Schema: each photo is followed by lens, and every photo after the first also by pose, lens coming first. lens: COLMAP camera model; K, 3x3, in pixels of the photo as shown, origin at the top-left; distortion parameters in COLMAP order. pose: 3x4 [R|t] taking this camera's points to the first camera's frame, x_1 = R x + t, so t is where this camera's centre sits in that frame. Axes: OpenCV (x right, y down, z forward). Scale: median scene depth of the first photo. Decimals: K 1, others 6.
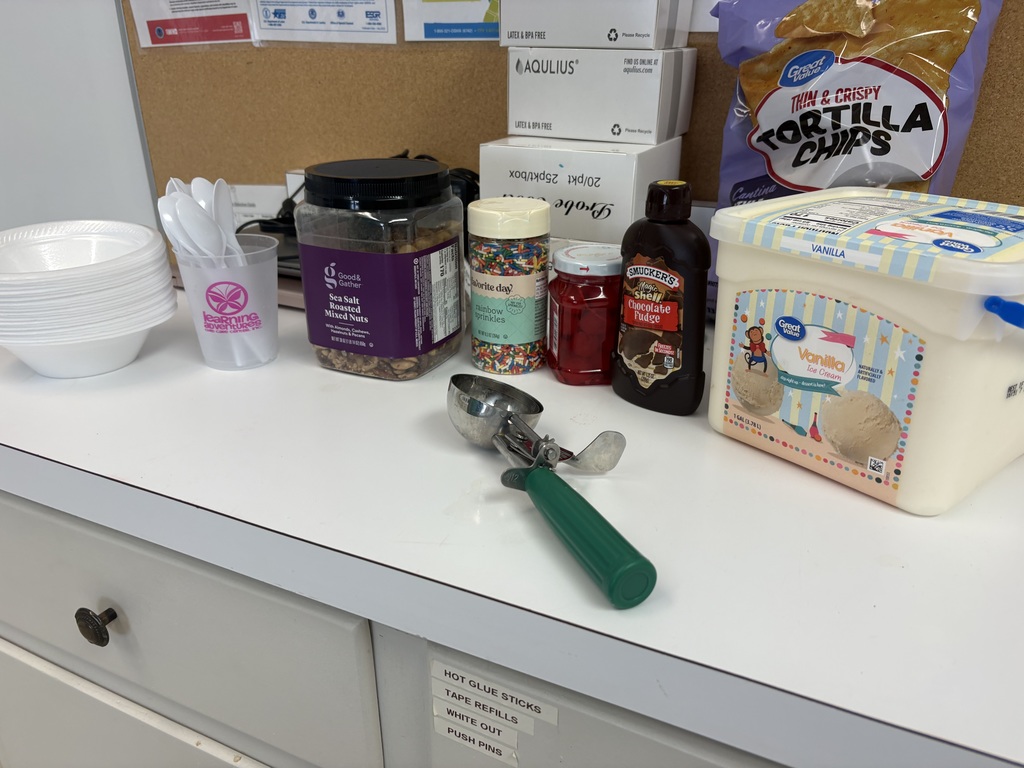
lens RADIAL K [[771.1, 0, 512.0], [0, 771.1, 384.0], [0, 0, 1]] dist [-0.002545, 0.003106]
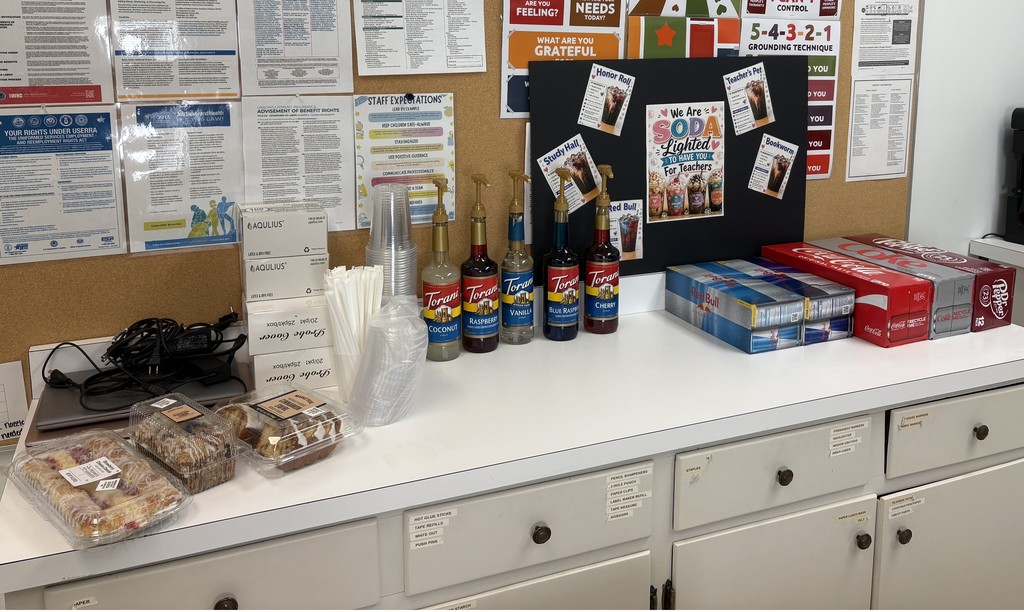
lens RADIAL K [[827.8, 0, 512.0], [0, 827.8, 306.0], [0, 0, 1]] dist [0.001274, 0.000903]
pose [[0.680422, -0.222504, 0.698225, -0.974022], [0.301161, 0.953517, 0.010376, -0.154095], [-0.668078, 0.203218, 0.715804, -0.833793]]
